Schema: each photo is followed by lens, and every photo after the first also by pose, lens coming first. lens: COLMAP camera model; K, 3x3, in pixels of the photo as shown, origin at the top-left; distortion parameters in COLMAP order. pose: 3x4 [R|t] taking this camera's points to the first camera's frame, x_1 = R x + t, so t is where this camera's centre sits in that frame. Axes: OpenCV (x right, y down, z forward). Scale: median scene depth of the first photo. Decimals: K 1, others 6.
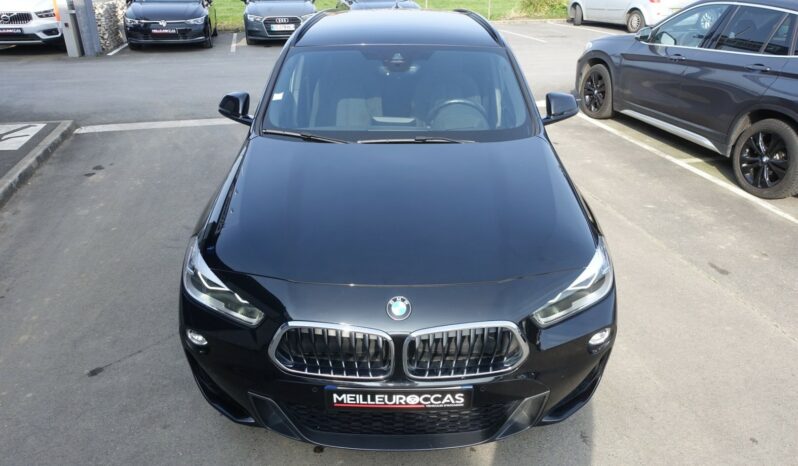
lens RADIAL K [[543.3, 0, 399.0], [0, 543.3, 233.0], [0, 0, 1]] dist [-0.007185, -0.000939]
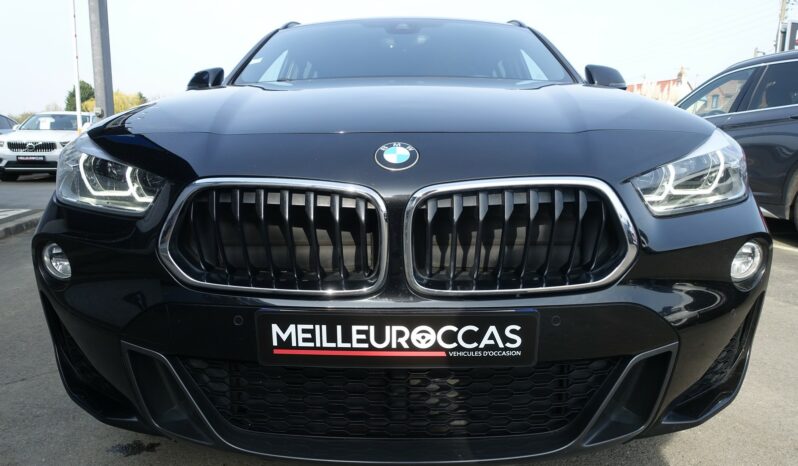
lens RADIAL K [[543.3, 0, 399.0], [0, 543.3, 233.0], [0, 0, 1]] dist [-0.007185, -0.000939]
pose [[0.999790, -0.000083, -0.020472, 0.012772], [-0.005522, 0.961836, -0.273571, 0.352767], [0.019713, 0.273627, 0.961634, 0.471657]]
